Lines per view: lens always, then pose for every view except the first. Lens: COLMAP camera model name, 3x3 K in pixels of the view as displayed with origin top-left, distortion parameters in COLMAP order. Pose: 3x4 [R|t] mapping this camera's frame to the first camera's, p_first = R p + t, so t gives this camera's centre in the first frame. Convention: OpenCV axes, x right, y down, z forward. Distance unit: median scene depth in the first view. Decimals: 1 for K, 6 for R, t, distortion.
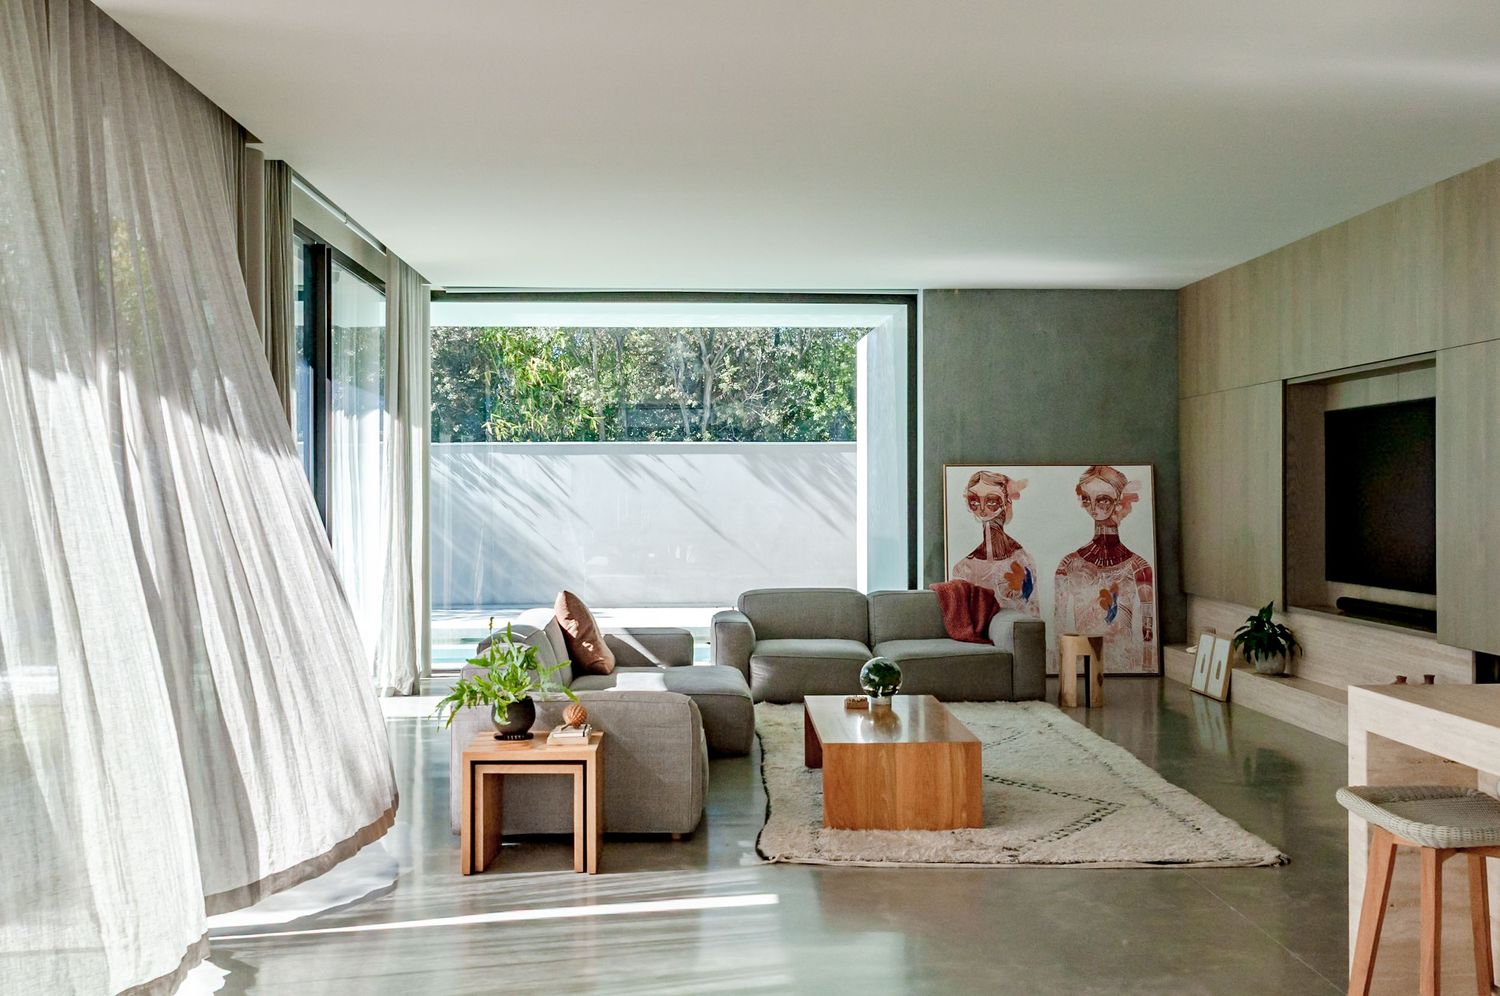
lens RADIAL K [[1571.5, 0, 750.0], [0, 1571.5, 498.0], [0, 0, 1]] dist [-0.001179, 0.008665]
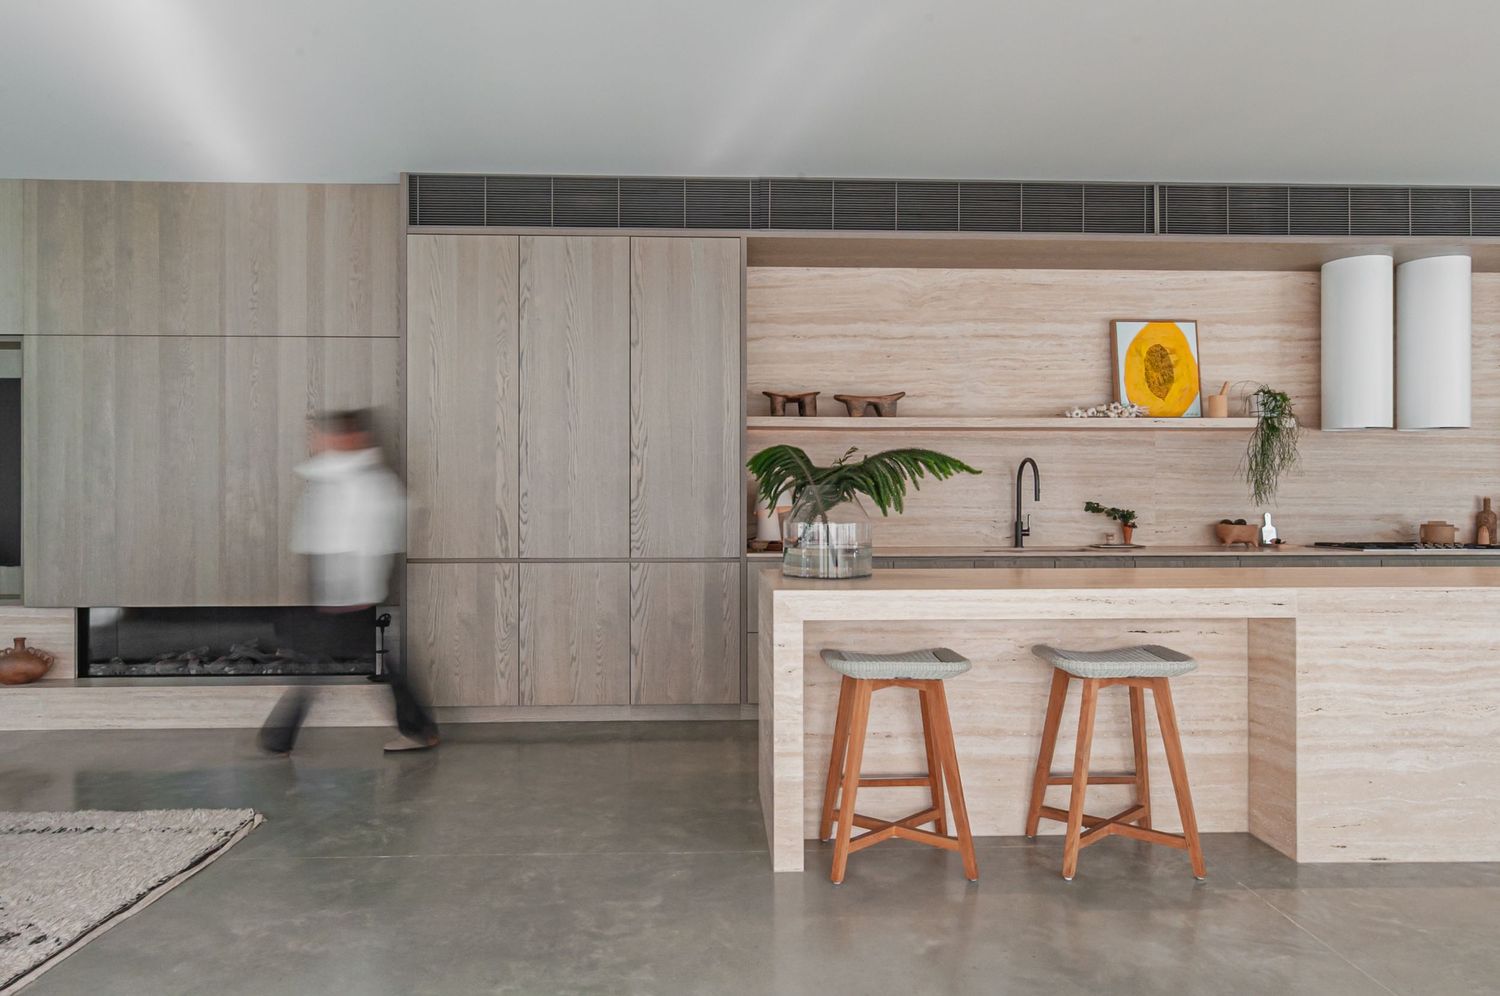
lens RADIAL K [[909.0, 0, 747.9], [0, 909.0, 501.0], [0, 0, 1]] dist [0.003056, 0.002806]
pose [[-0.000816, -0.000530, 1.000000, -0.124234], [0.004720, 0.999989, 0.000534, 0.014621], [-0.999989, 0.004721, -0.000814, 0.340356]]
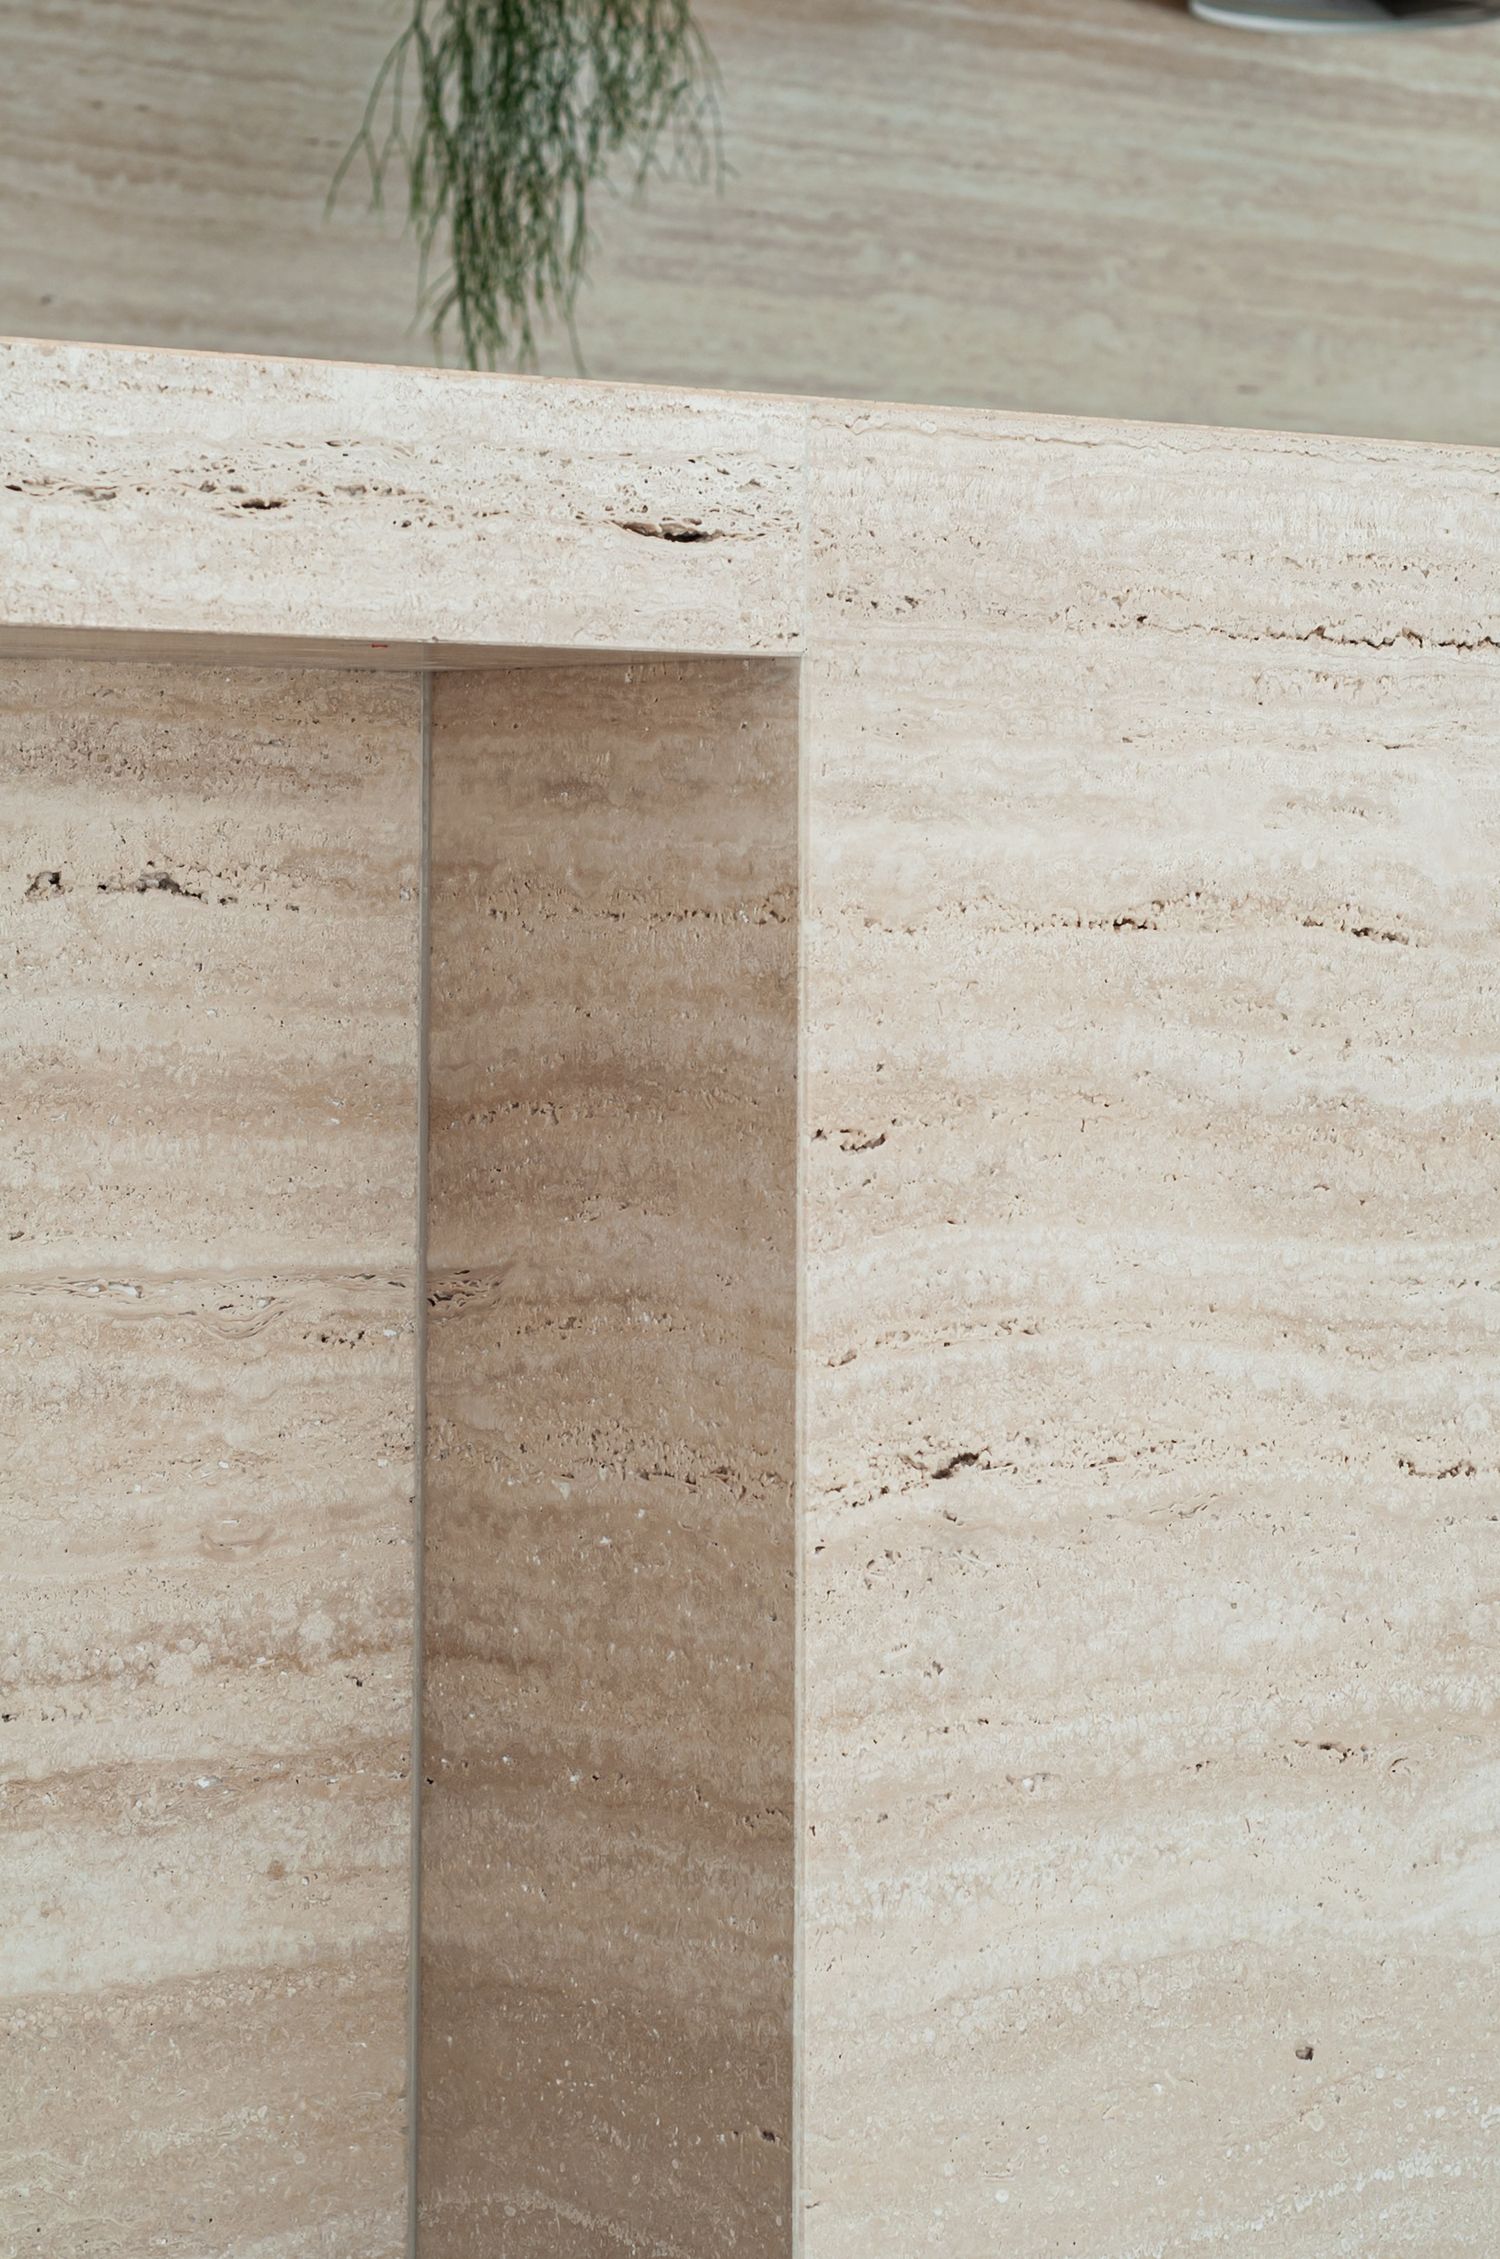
lens RADIAL K [[5150.2, 0, 750.4], [0, 5150.2, 605.5], [0, 0, 1]] dist [0.013262, 0.108613]
pose [[-0.541869, 0.037990, 0.839604, -0.004743], [-0.006313, 0.998766, -0.049266, 0.055021], [-0.840439, -0.031996, -0.540960, 0.276148]]
